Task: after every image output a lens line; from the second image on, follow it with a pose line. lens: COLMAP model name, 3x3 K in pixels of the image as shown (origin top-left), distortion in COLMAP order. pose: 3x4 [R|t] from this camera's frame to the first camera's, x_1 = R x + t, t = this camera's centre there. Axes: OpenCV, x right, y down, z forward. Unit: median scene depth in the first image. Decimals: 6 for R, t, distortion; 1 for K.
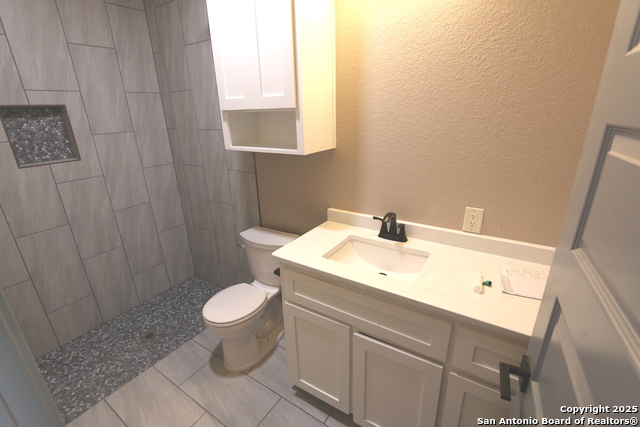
lens RADIAL K [[294.3, 0, 318.0], [0, 294.3, 211.2], [0, 0, 1]] dist [0.000808, -0.000006]
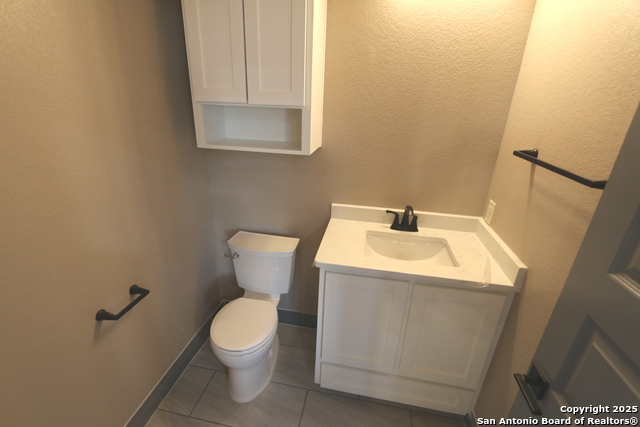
lens RADIAL K [[294.3, 0, 318.0], [0, 294.3, 211.2], [0, 0, 1]] dist [0.000808, -0.000006]
pose [[0.919505, -0.088231, 0.383047, -0.453240], [0.079750, 0.996090, 0.037997, -0.041599], [-0.384902, -0.004391, 0.922947, 0.106788]]
